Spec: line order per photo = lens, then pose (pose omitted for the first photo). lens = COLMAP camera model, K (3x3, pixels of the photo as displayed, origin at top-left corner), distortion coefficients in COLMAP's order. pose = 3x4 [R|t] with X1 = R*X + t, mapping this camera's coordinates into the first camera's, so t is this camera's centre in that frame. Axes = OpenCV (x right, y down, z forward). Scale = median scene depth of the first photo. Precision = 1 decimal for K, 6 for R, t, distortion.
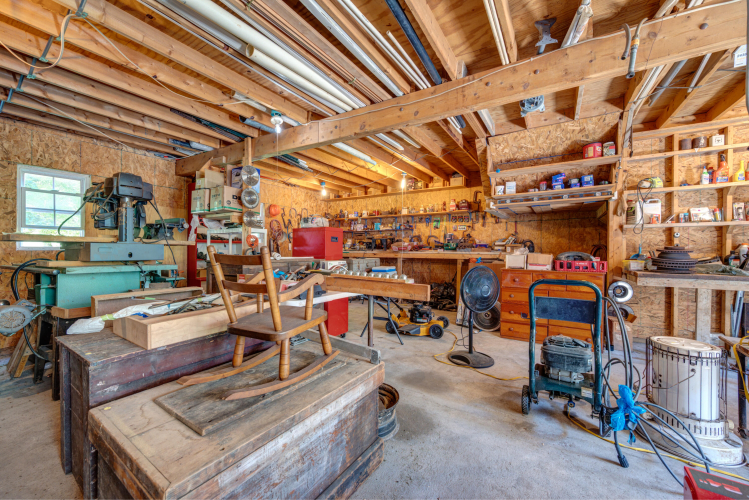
lens RADIAL K [[294.3, 0, 372.0], [0, 294.3, 250.4], [0, 0, 1]] dist [-0.000660, 0.000339]
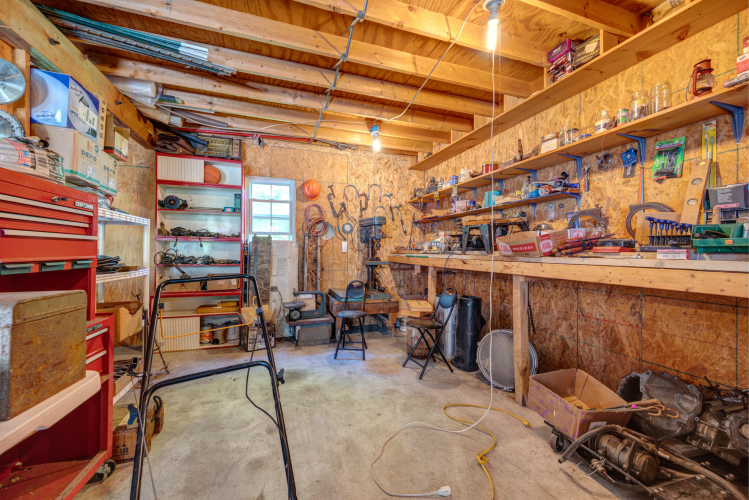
lens RADIAL K [[294.3, 0, 379.1], [0, 294.3, 249.6], [0, 0, 1]] dist [-0.000660, 0.000339]
pose [[0.791937, -0.005038, -0.610582, 0.169260], [-0.001615, 0.999945, -0.010345, -0.001246], [0.610600, 0.009179, 0.791886, 0.595946]]
